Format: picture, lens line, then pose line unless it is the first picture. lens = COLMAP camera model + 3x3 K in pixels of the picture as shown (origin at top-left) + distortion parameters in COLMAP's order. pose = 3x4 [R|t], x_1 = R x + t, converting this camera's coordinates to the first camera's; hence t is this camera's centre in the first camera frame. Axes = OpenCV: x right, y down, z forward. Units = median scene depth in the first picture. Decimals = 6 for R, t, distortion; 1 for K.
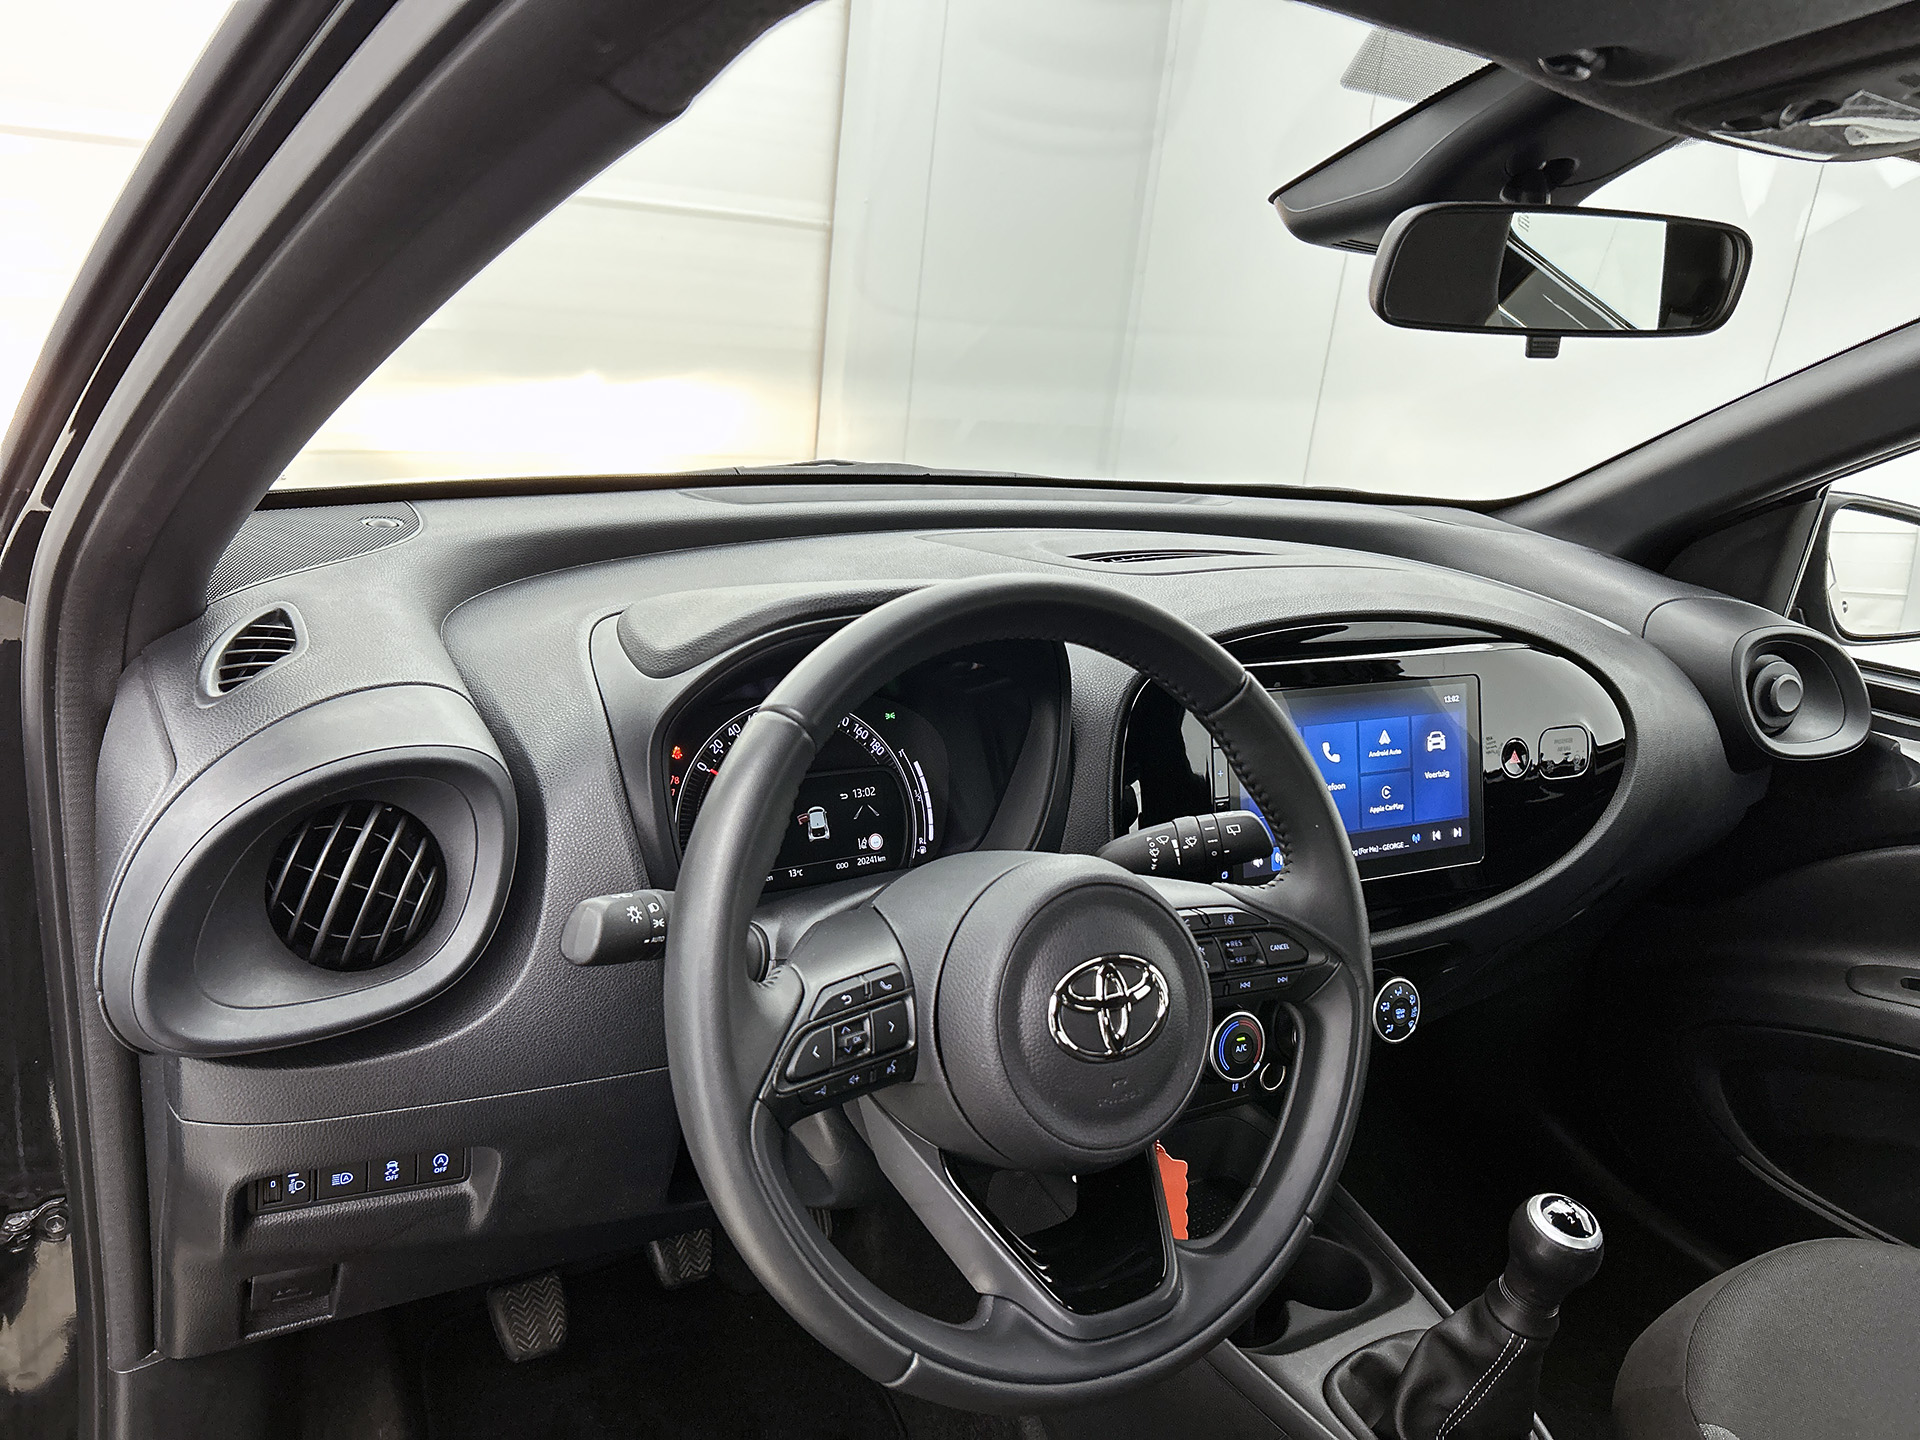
lens RADIAL K [[1427.7, 0, 975.0], [0, 1427.7, 728.5], [0, 0, 1]] dist [0.104258, -0.176162]
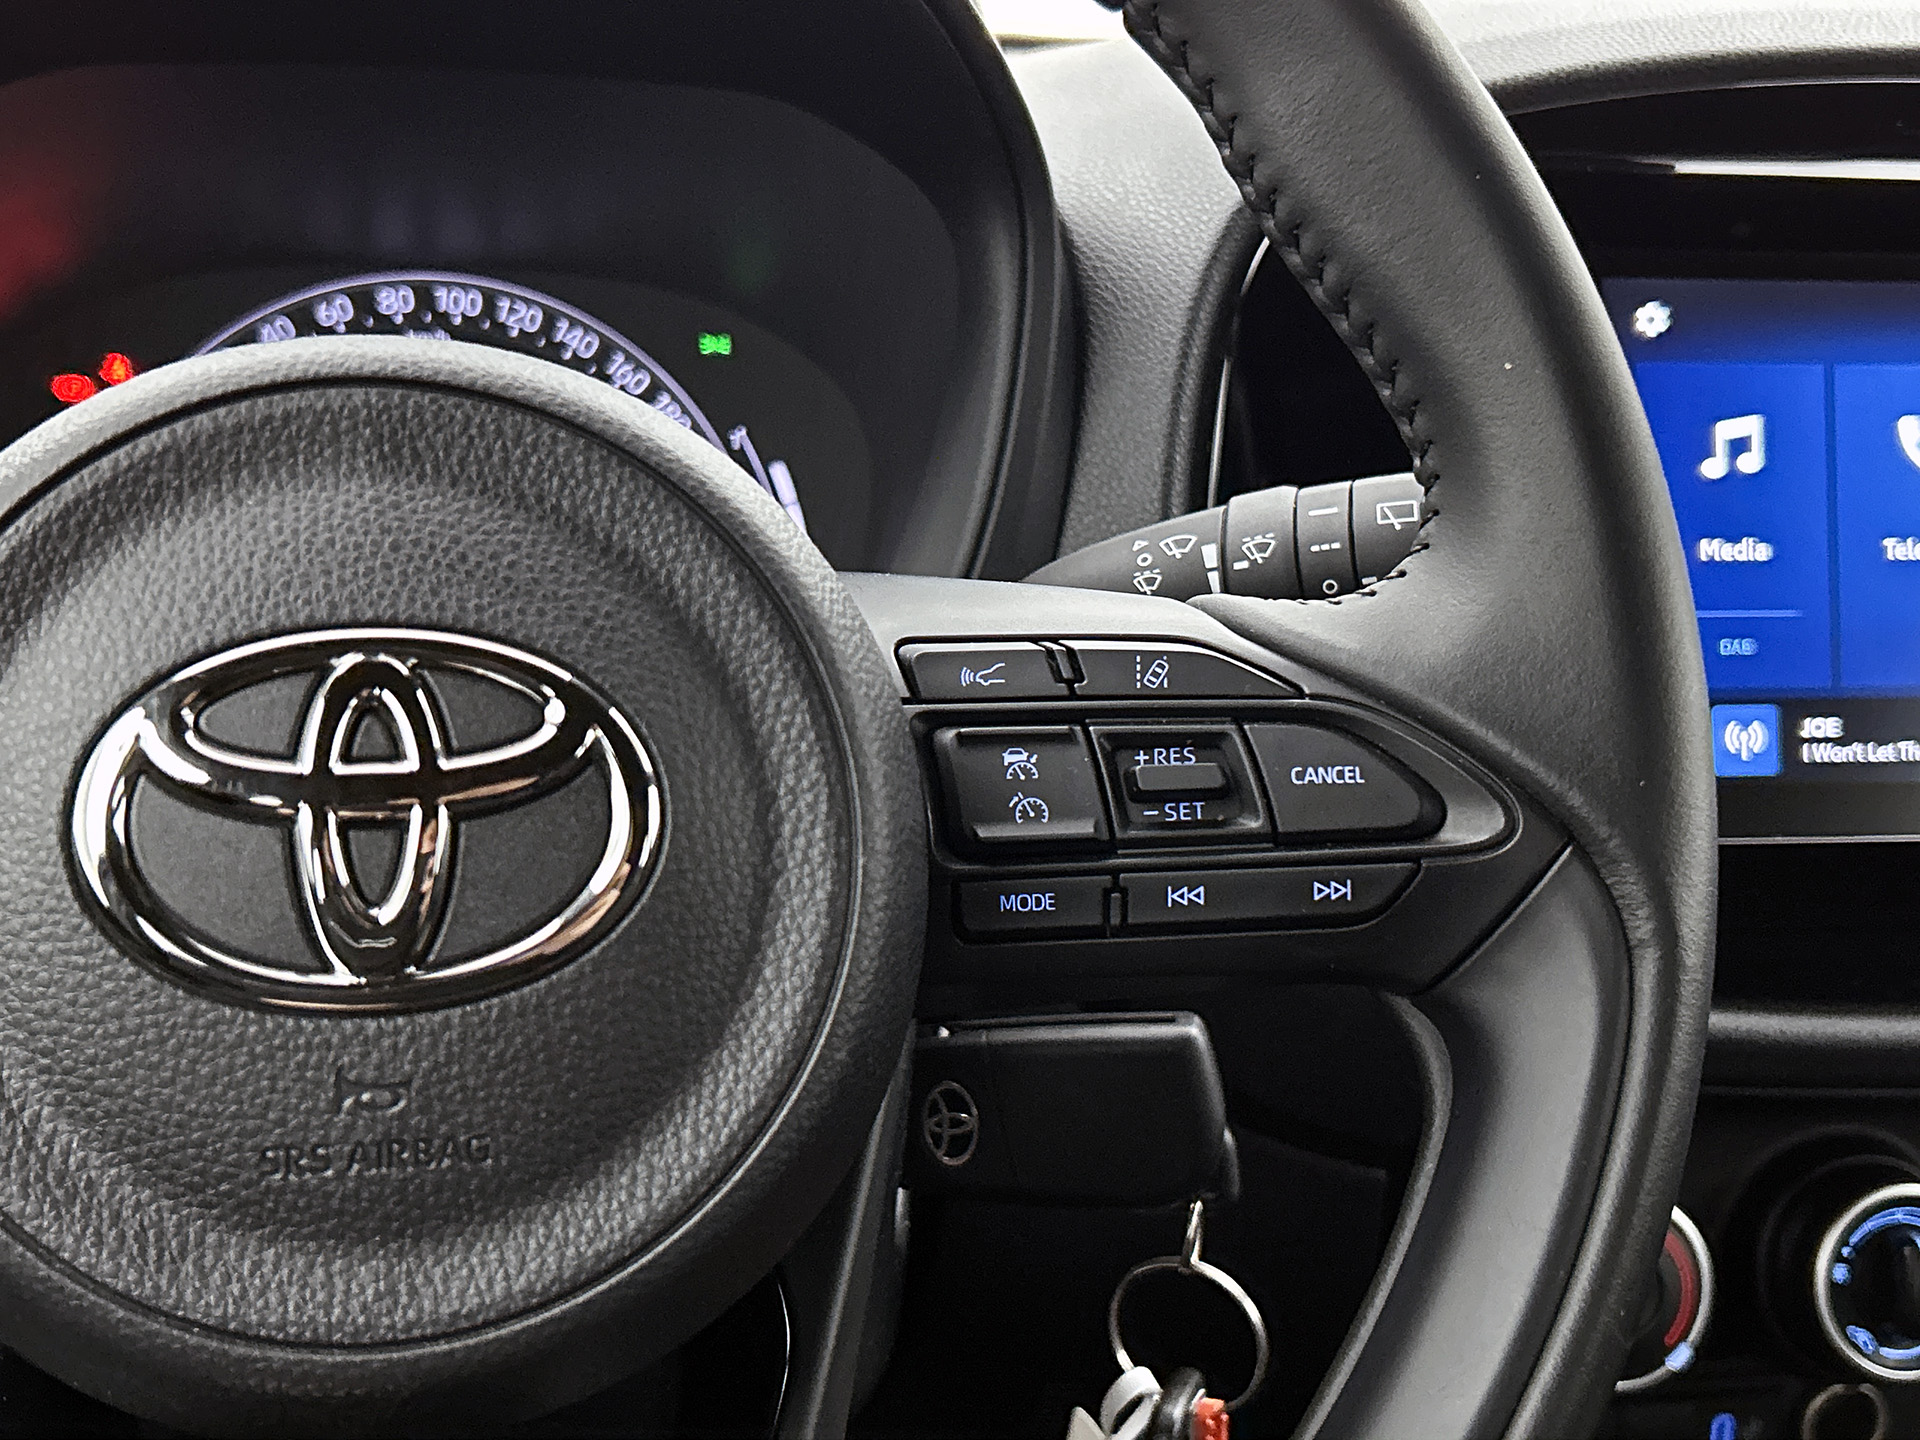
lens RADIAL K [[2279.2, 0, 967.2], [0, 2279.2, 689.9], [0, 0, 1]] dist [0.294106, -0.906281]
pose [[0.941727, 0.027725, -0.335234, 0.222295], [-0.056480, 0.995482, -0.076332, 0.130237], [0.331603, 0.090818, 0.939037, 0.412183]]
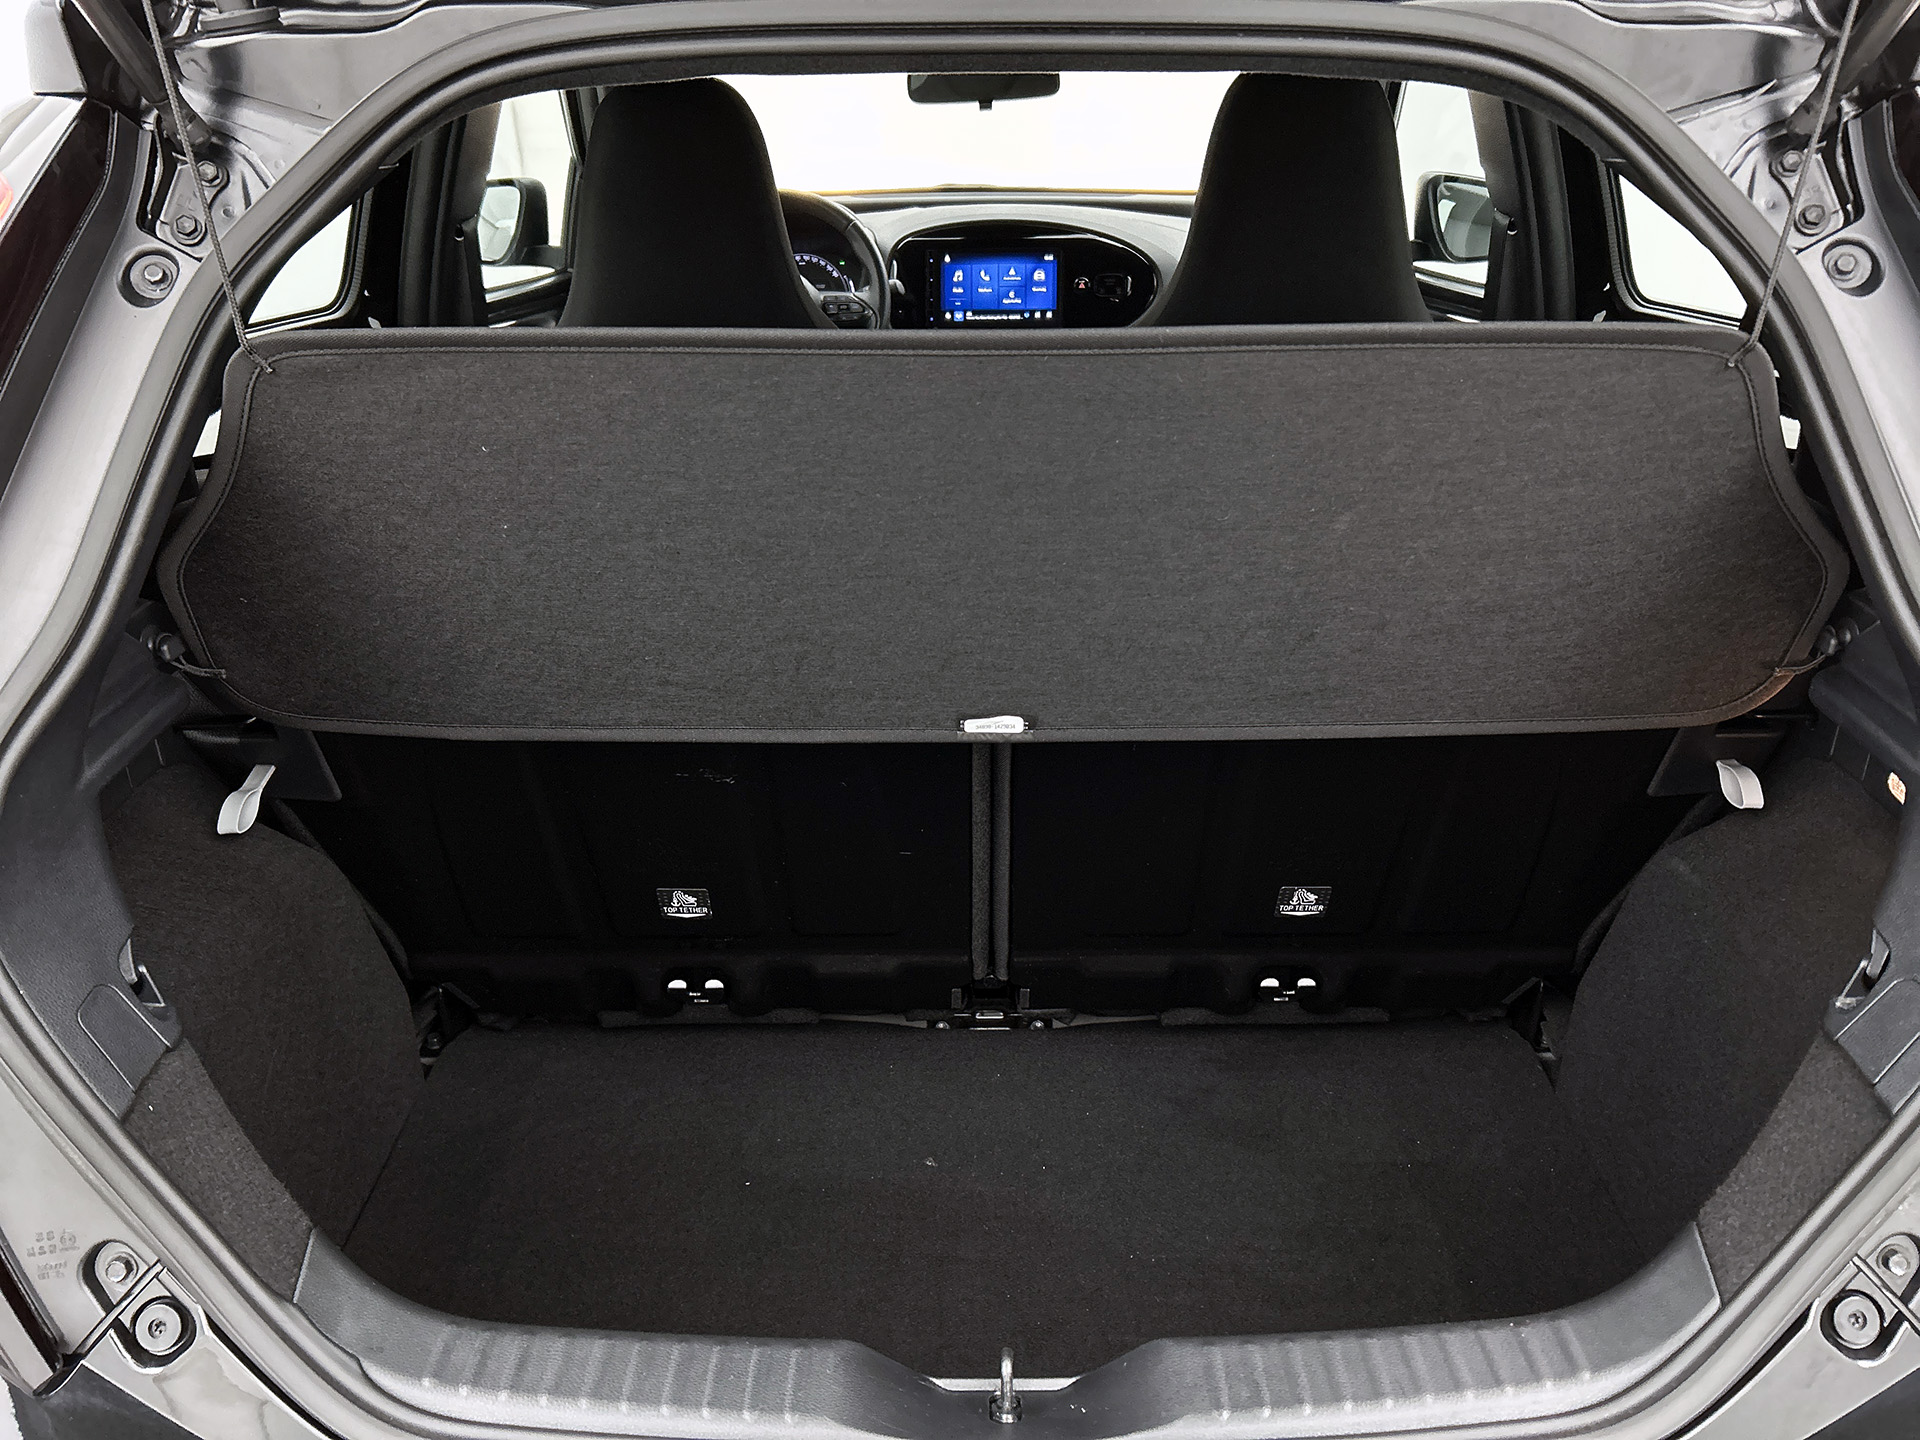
lens RADIAL K [[1427.7, 0, 975.0], [0, 1427.7, 728.5], [0, 0, 1]] dist [0.104258, -0.176162]
pose [[0.835702, 0.137927, -0.531581, 1.742840], [-0.078965, 0.988069, 0.132227, 0.486229], [0.543476, -0.068526, 0.836623, -1.253208]]
